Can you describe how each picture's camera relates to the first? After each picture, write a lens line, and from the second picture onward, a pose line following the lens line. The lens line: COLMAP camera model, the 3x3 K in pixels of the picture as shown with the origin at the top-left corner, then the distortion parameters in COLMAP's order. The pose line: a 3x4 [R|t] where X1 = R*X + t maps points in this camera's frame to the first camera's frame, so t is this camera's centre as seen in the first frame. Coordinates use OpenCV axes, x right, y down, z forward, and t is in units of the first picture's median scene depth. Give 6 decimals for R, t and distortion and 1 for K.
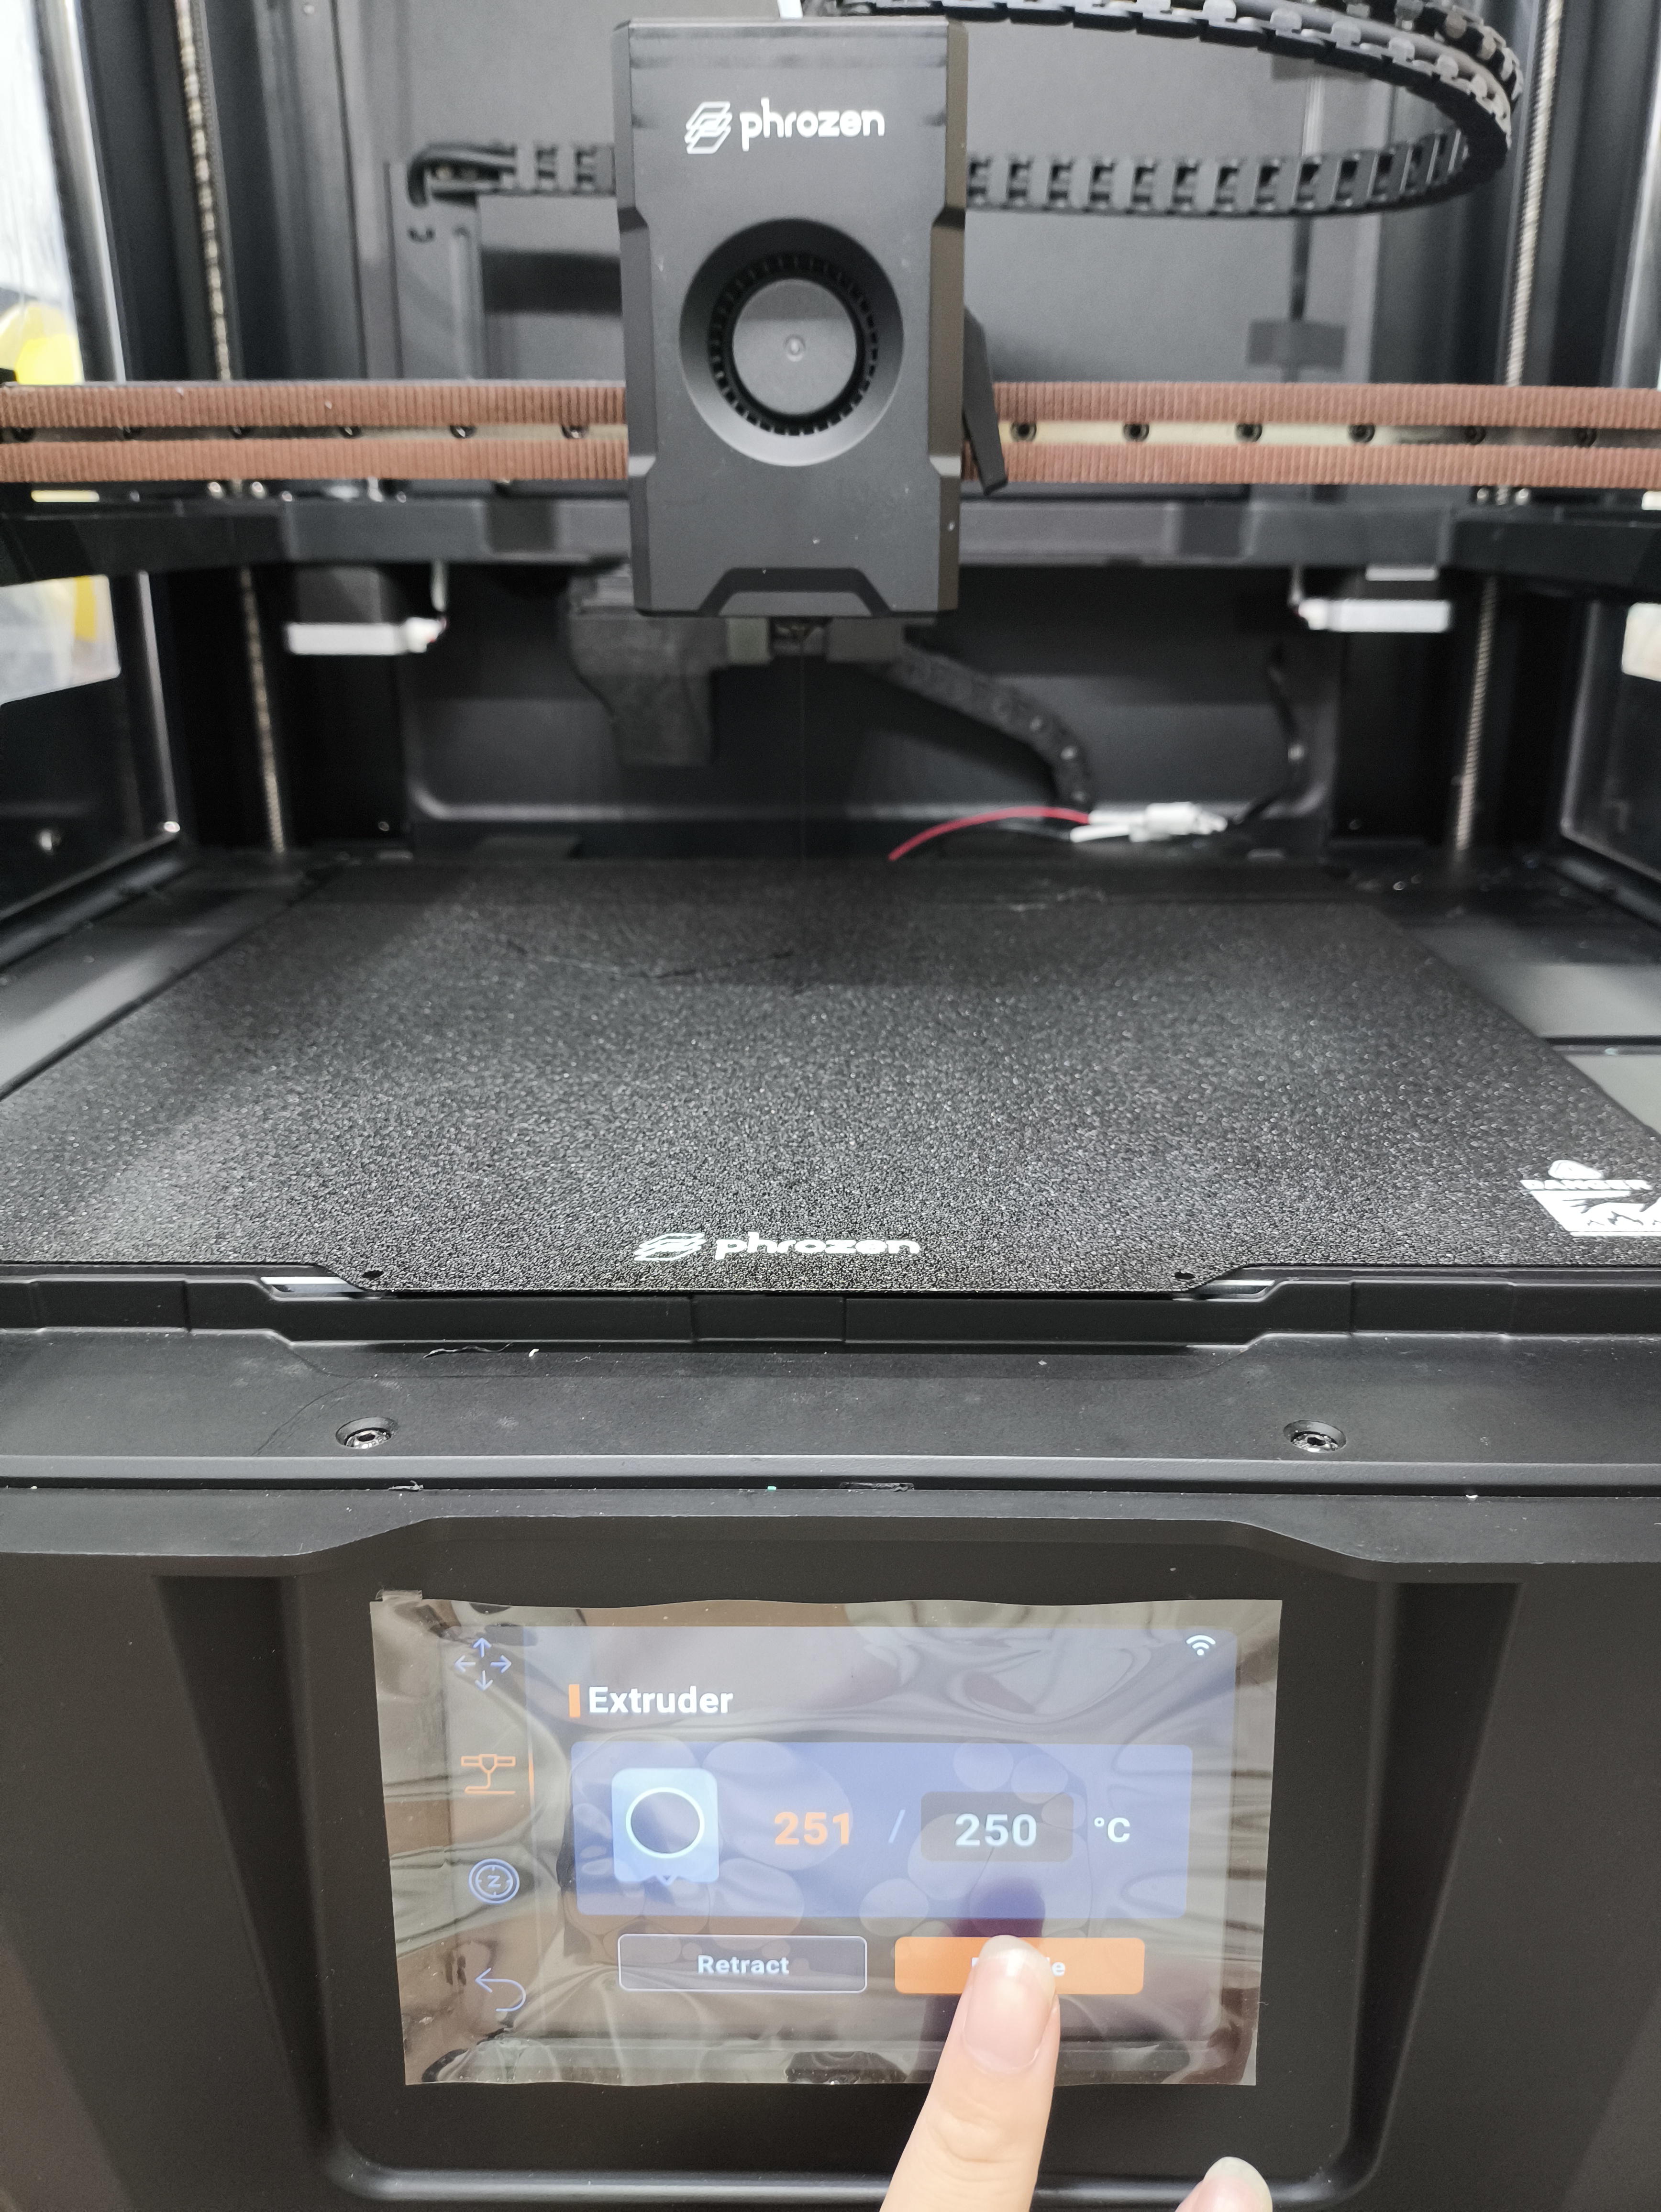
lens RADIAL K [[1589.6, 0, 838.6], [0, 1589.6, 1111.9], [0, 0, 1]] dist [0.044881, -0.087900]
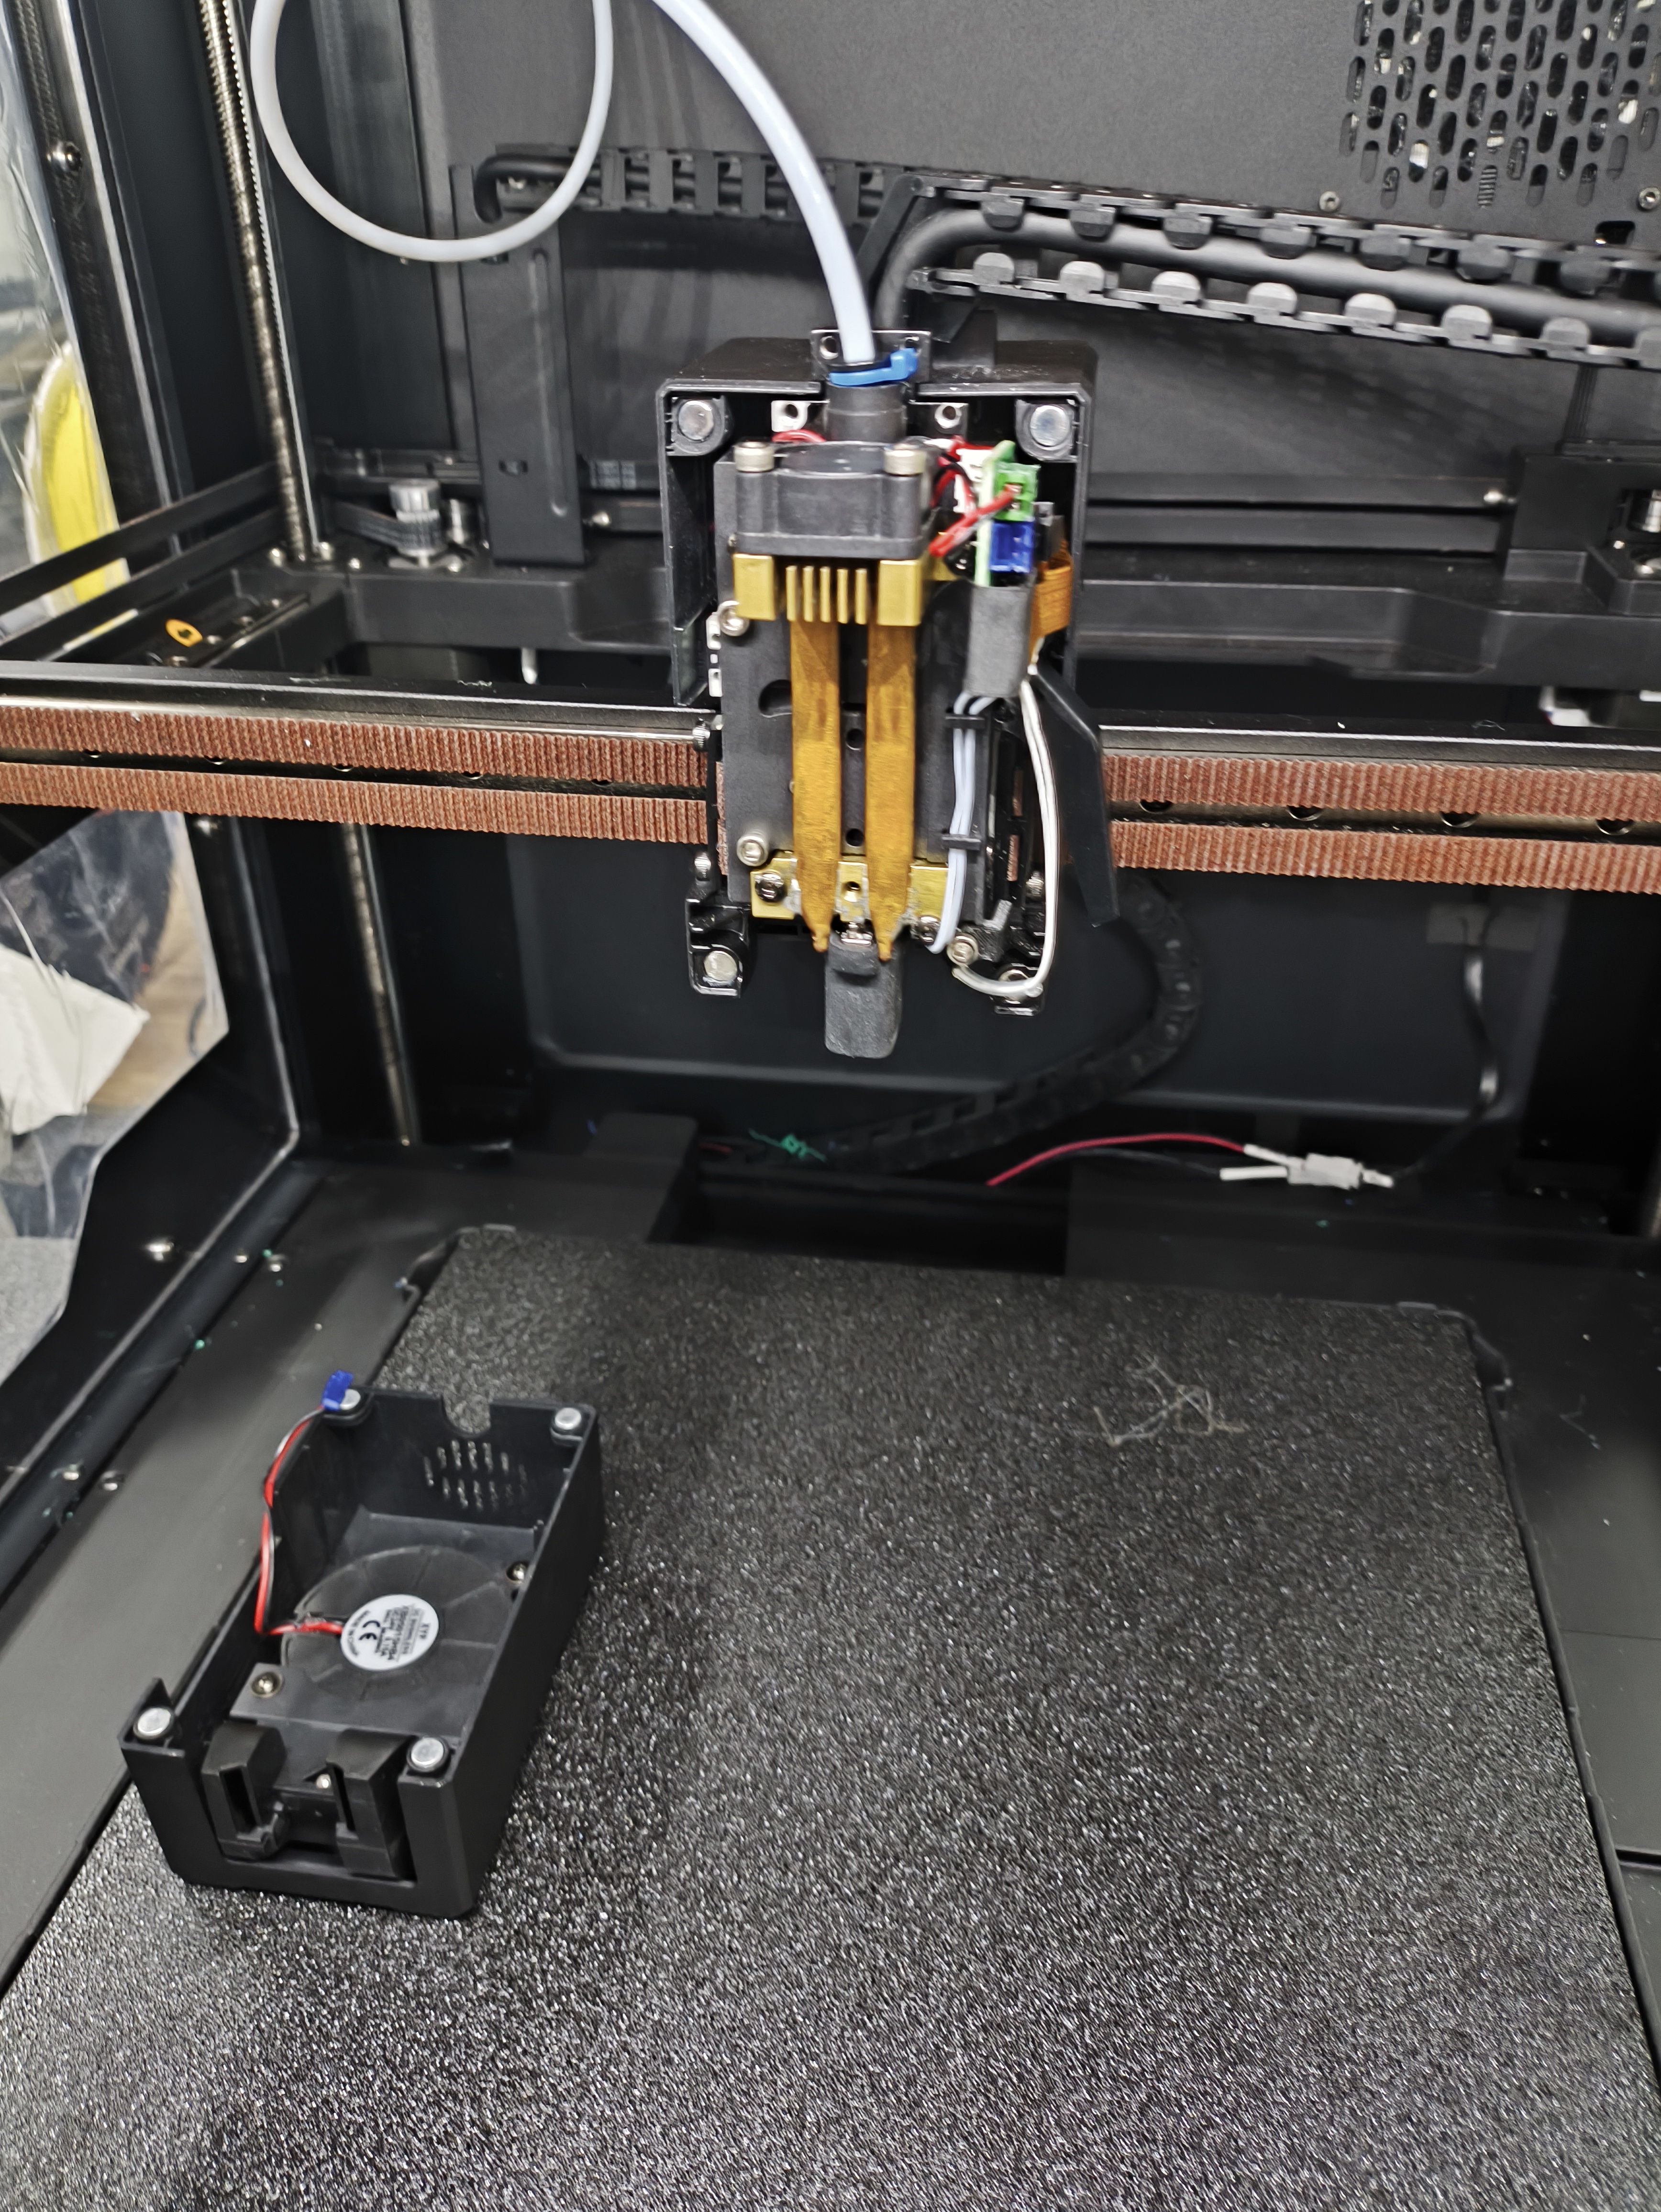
lens RADIAL K [[1589.6, 0, 838.6], [0, 1589.6, 1111.9], [0, 0, 1]] dist [0.044881, -0.087900]
pose [[0.991030, 0.056987, -0.120884, 0.044079], [-0.032010, 0.979417, 0.199291, -0.296528], [0.129753, -0.193634, 0.972456, 0.134922]]
